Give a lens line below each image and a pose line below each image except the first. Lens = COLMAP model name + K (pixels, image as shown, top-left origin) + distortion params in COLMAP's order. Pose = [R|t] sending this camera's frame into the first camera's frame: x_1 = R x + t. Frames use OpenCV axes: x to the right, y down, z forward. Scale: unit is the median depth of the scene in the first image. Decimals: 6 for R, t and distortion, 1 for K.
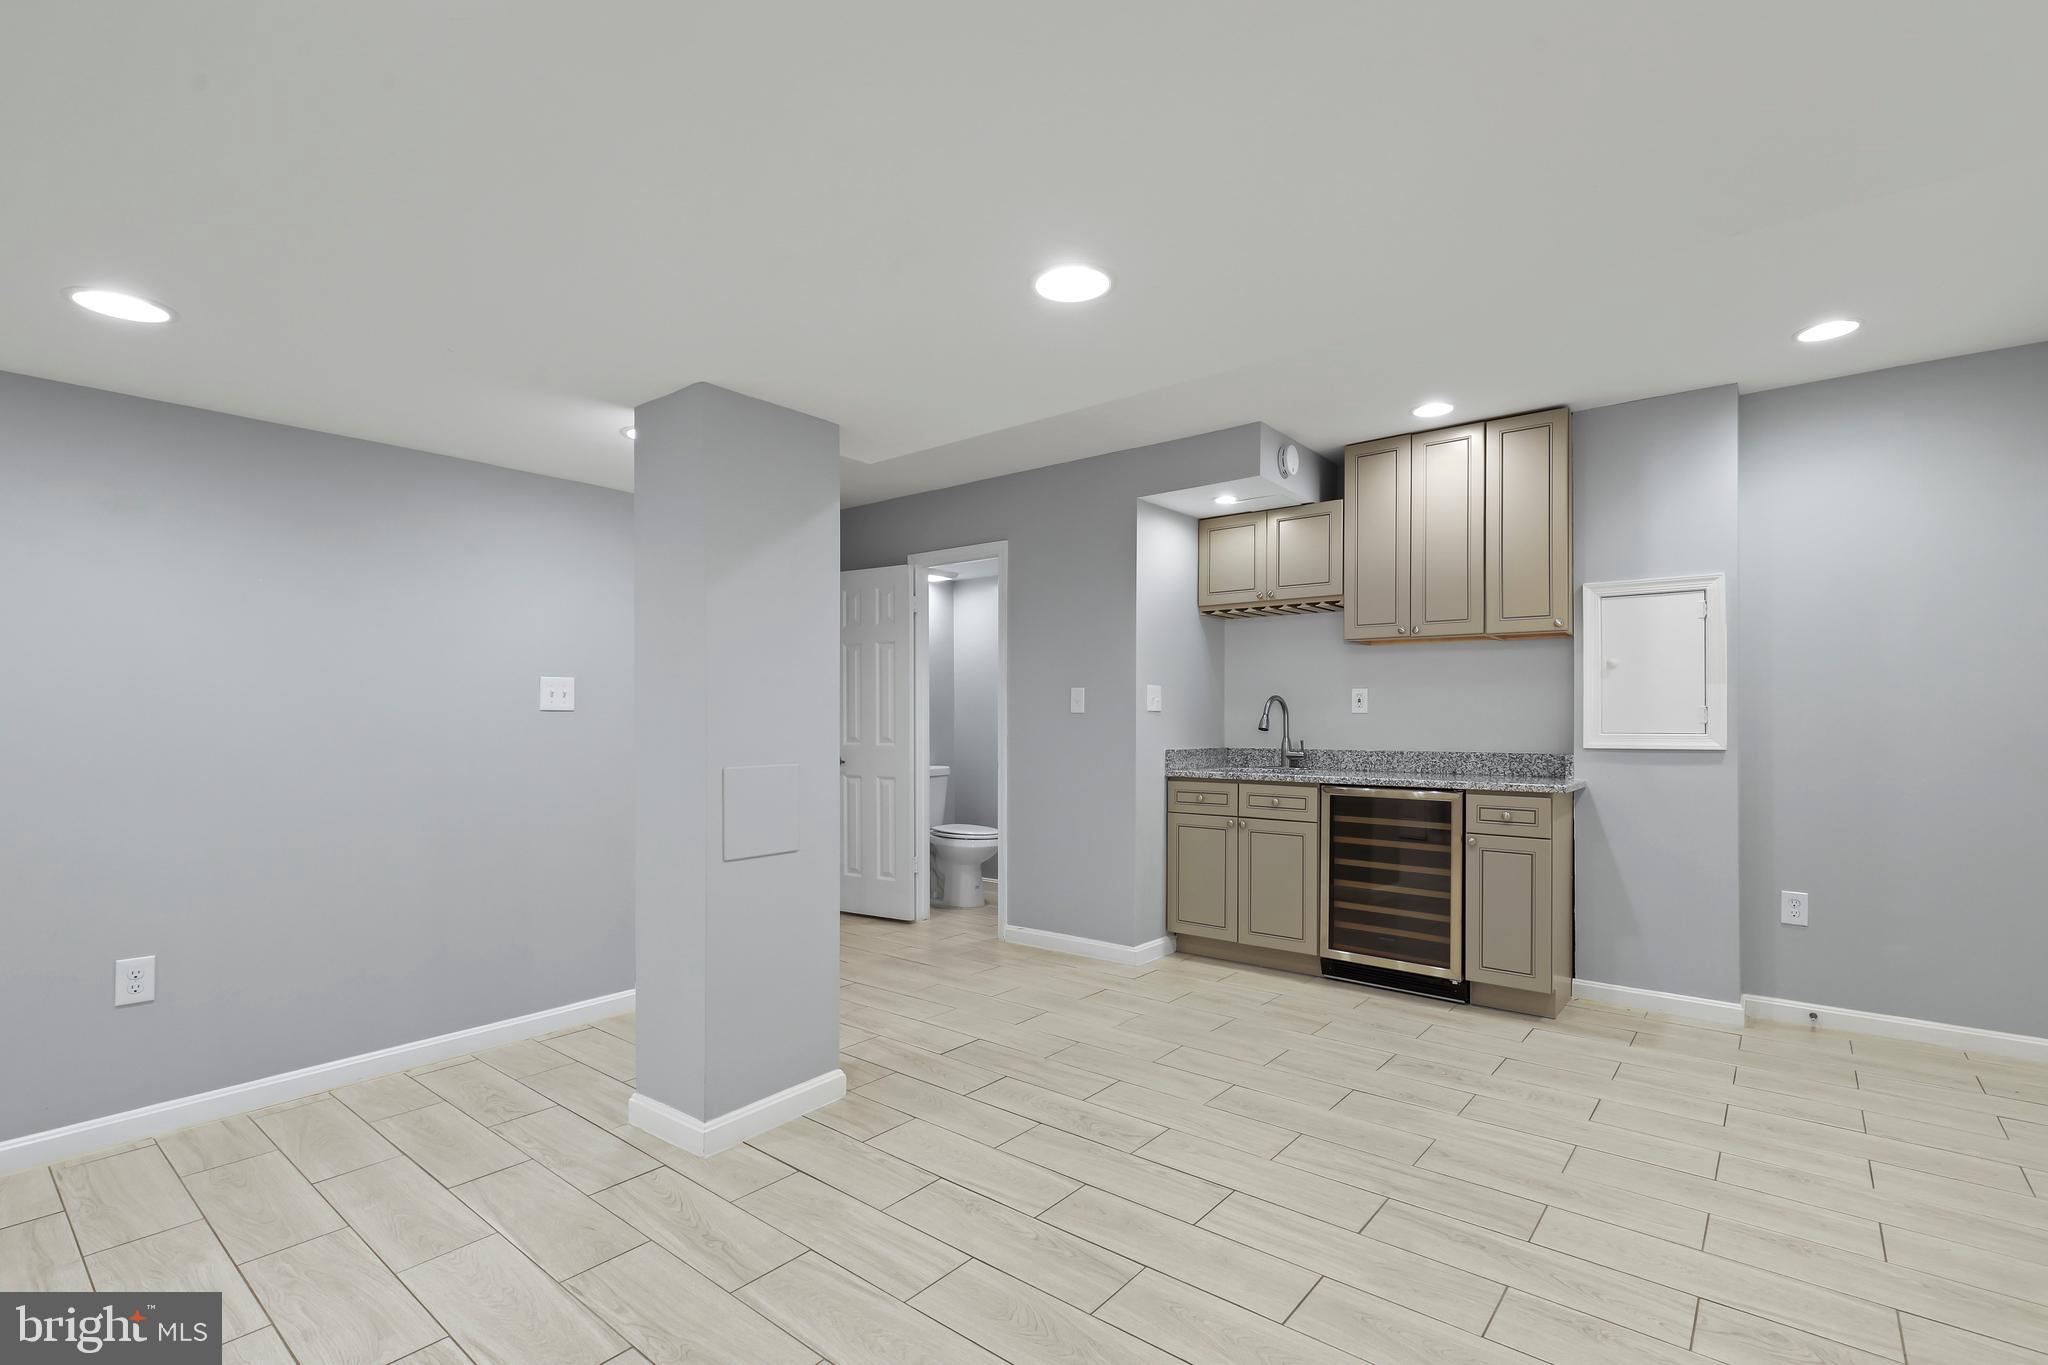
lens RADIAL K [[941.7, 0, 1022.3], [0, 941.7, 691.8], [0, 0, 1]] dist [0.003993, -0.000555]
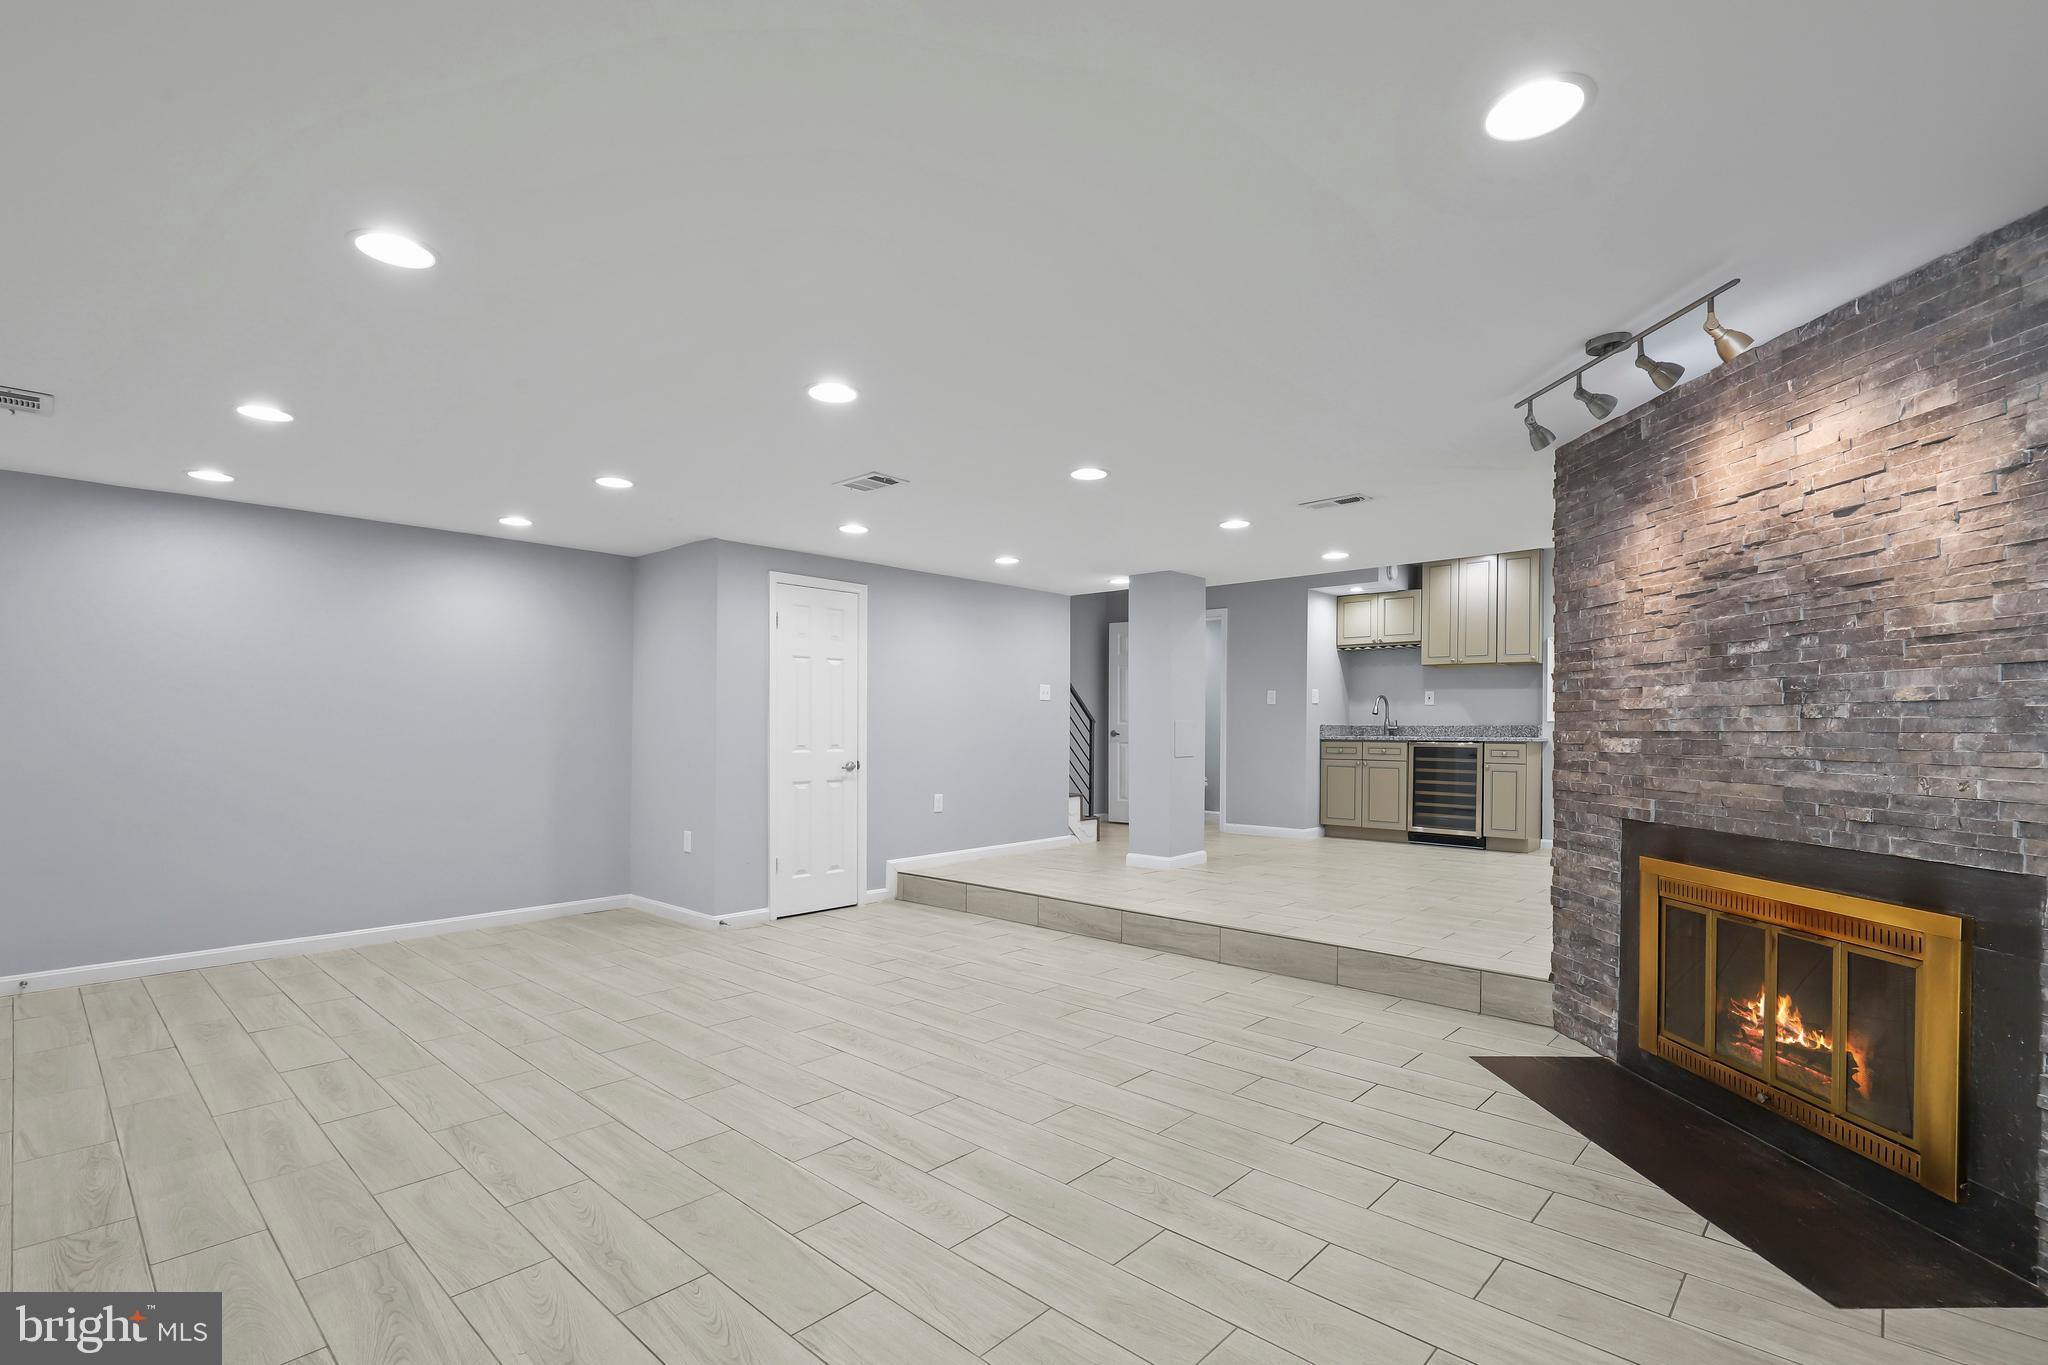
lens RADIAL K [[941.7, 0, 1004.6], [0, 941.7, 718.6], [0, 0, 1]] dist [0.003993, -0.000555]
pose [[0.997211, 0.002286, -0.074593, -0.364264], [-0.000933, 0.999834, 0.018174, 0.018789], [0.074622, -0.018054, 0.997048, -0.983480]]
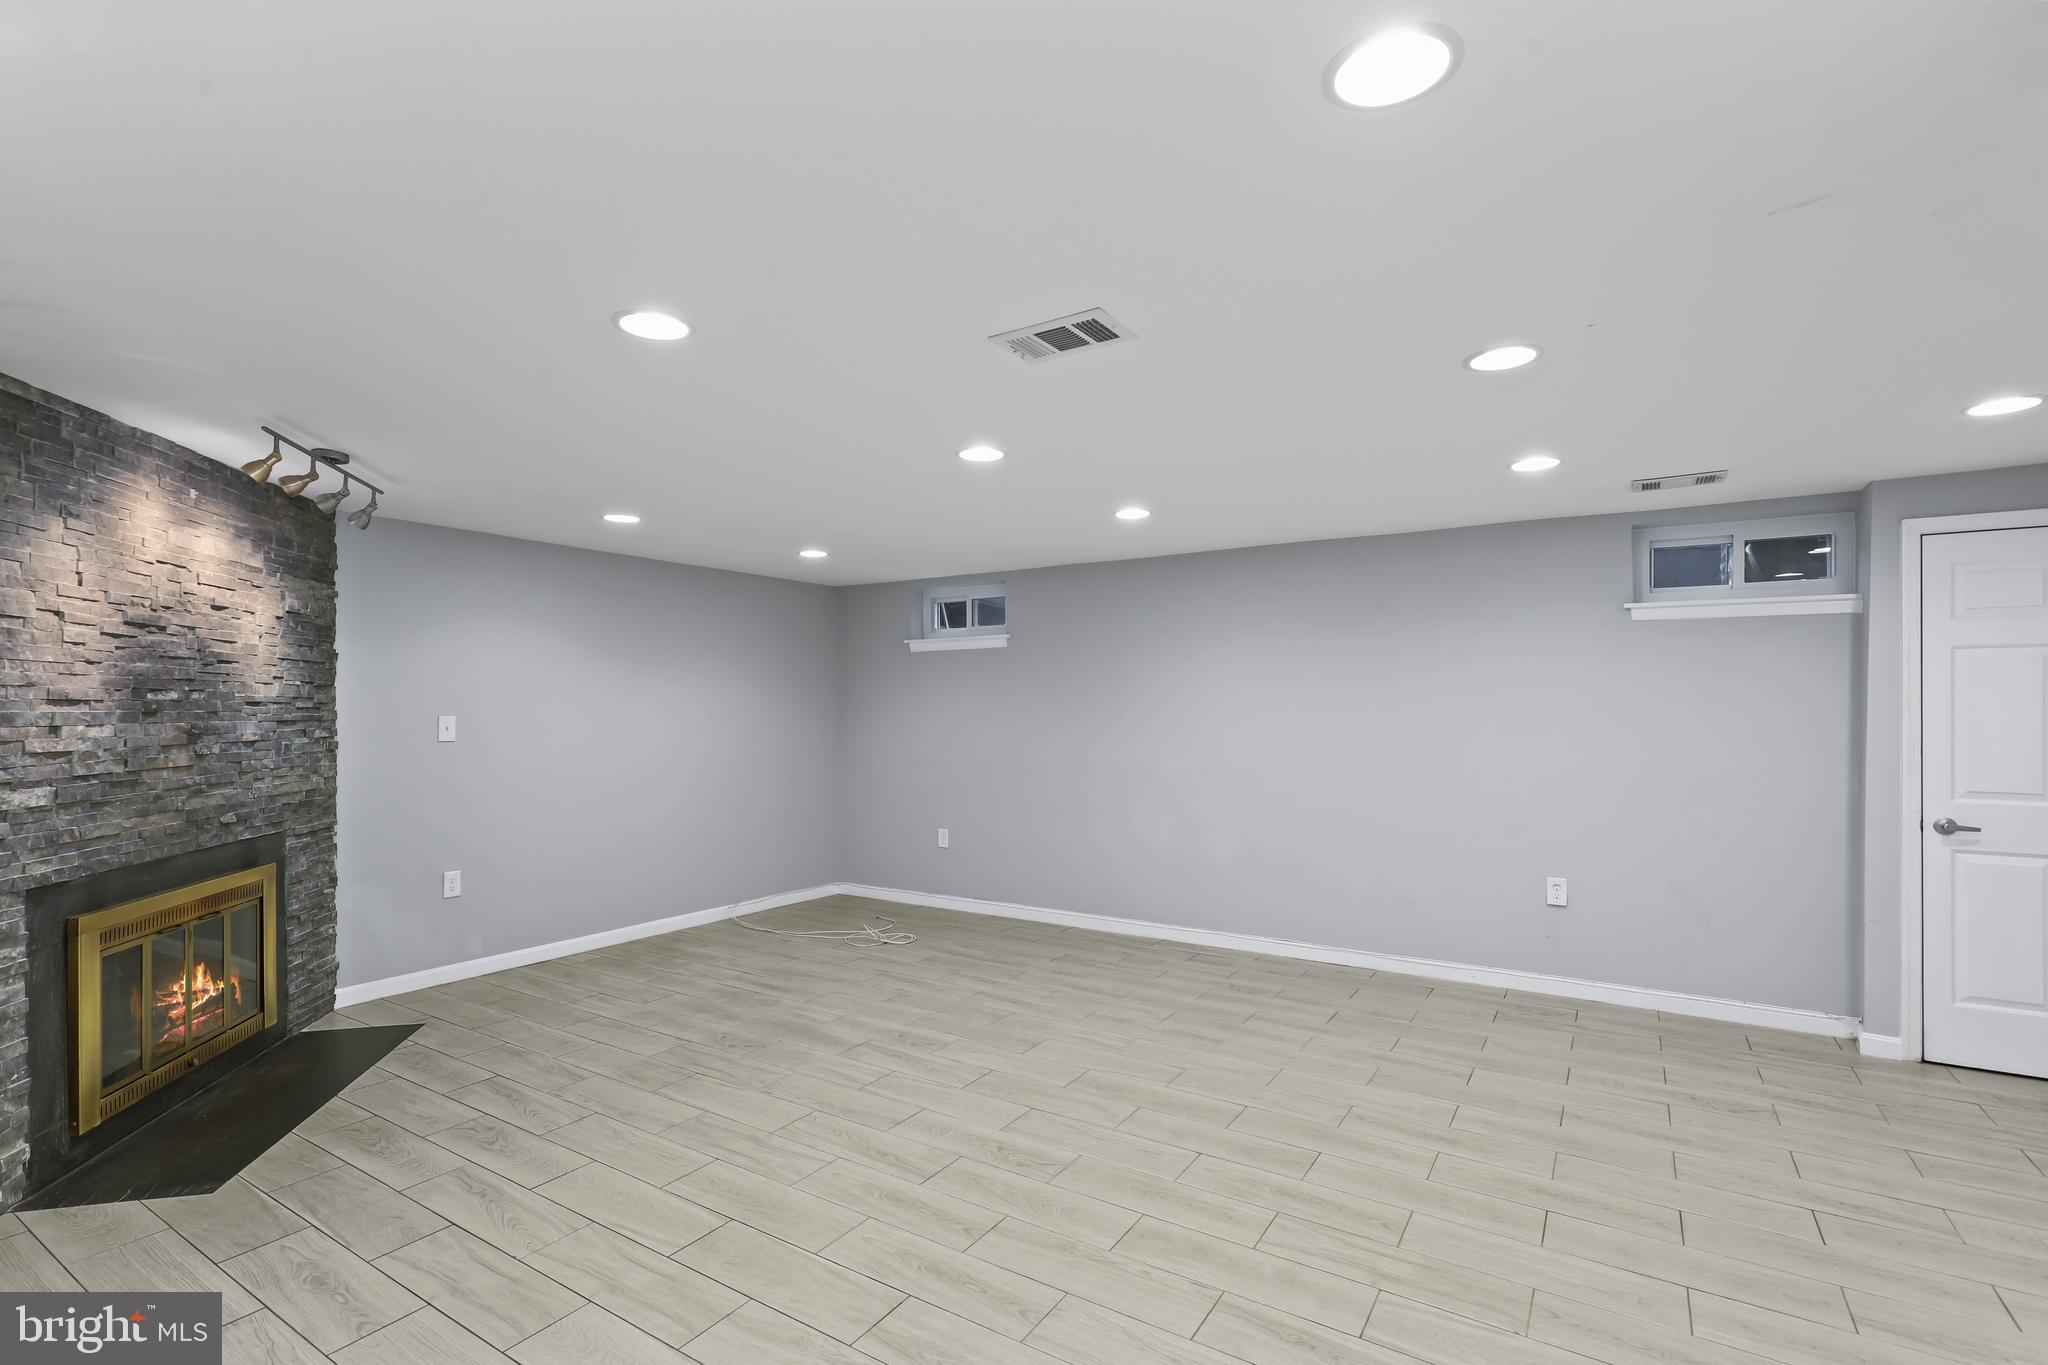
lens RADIAL K [[941.7, 0, 1017.9], [0, 941.7, 692.6], [0, 0, 1]] dist [0.003993, -0.000555]
pose [[-0.993293, -0.000133, -0.115623, -0.496488], [0.005139, 0.998960, -0.045294, 0.016492], [0.115509, -0.045585, -0.992260, 0.586975]]
